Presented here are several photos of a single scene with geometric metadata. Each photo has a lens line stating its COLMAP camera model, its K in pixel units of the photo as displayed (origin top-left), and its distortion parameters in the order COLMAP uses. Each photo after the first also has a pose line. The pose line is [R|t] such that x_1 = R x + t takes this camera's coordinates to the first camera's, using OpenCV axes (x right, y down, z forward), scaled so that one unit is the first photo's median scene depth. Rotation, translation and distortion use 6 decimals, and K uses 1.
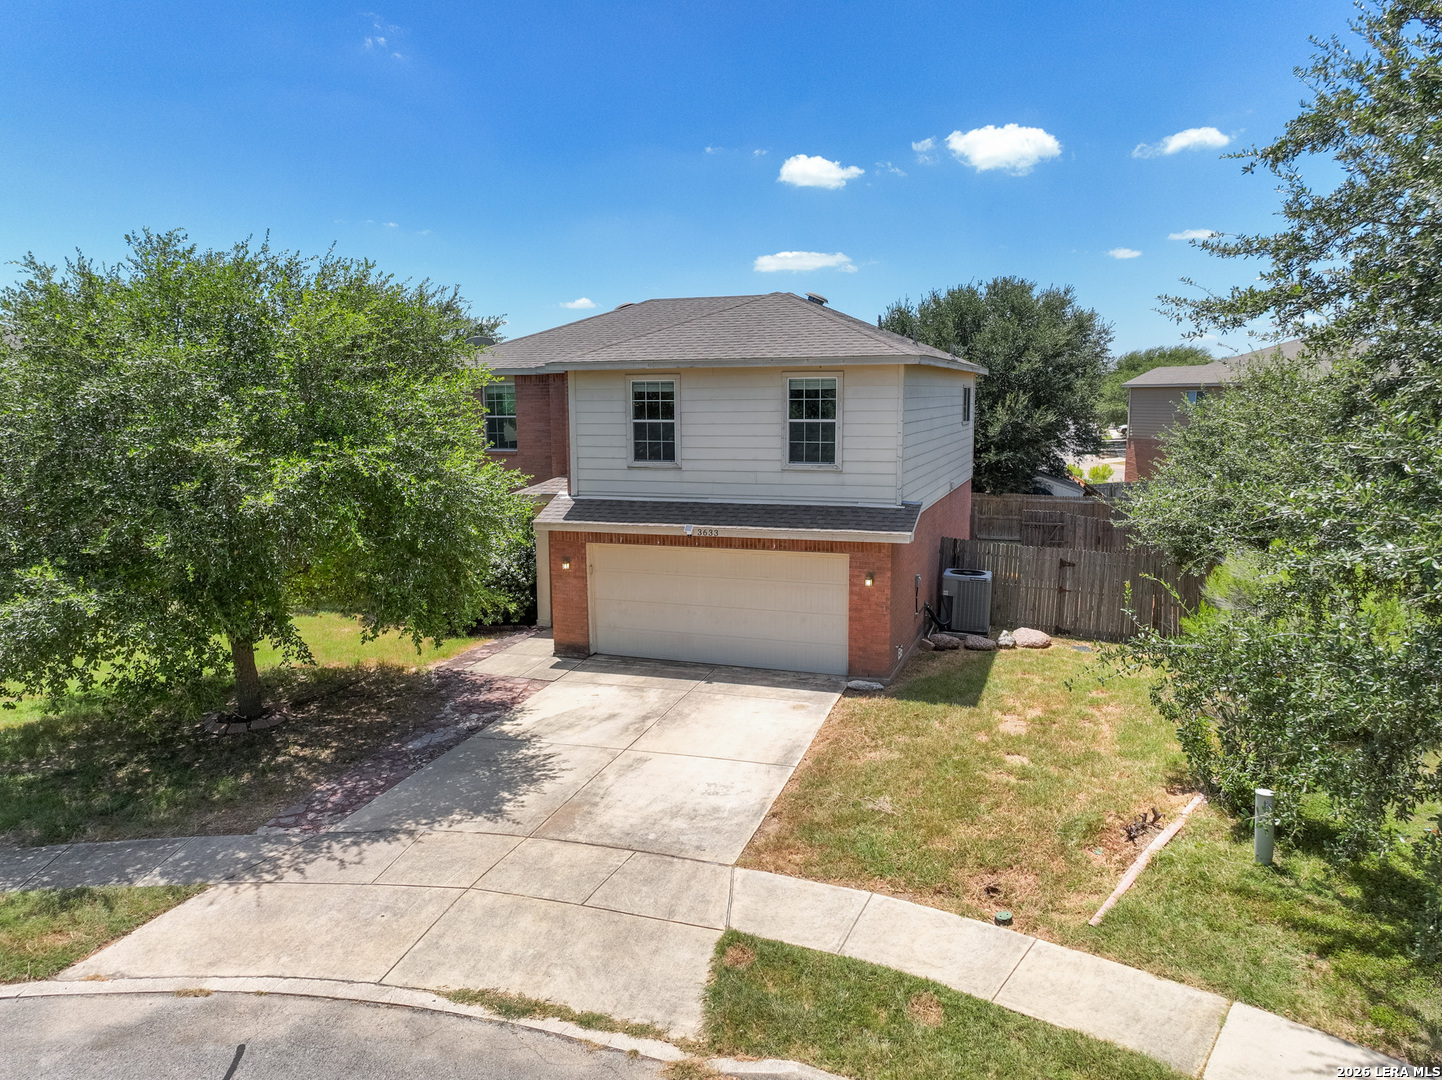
lens RADIAL K [[1013.8, 0, 721.0], [0, 1013.8, 540.0], [0, 0, 1]] dist [-0.003082, 0.021383]
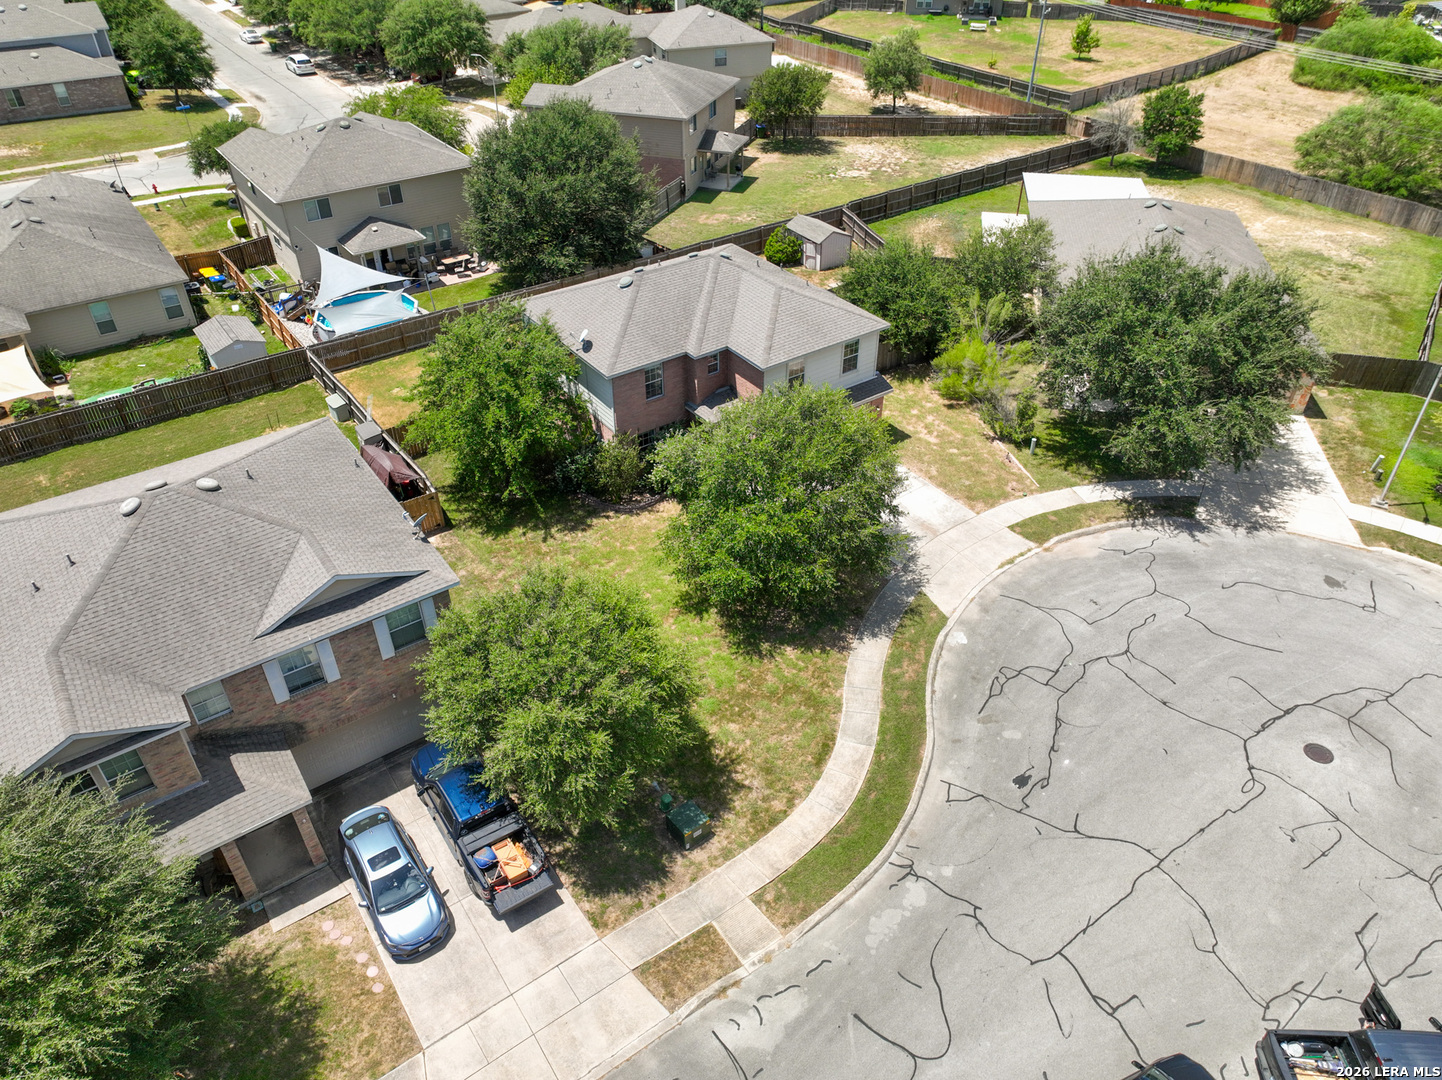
lens RADIAL K [[1013.8, 0, 721.0], [0, 1013.8, 540.0], [0, 0, 1]] dist [-0.003082, 0.021383]
pose [[0.567717, -0.491231, 0.660598, -2.119853], [0.116839, 0.842410, 0.526018, -1.173401], [-0.814891, -0.221446, 0.535645, -0.186747]]
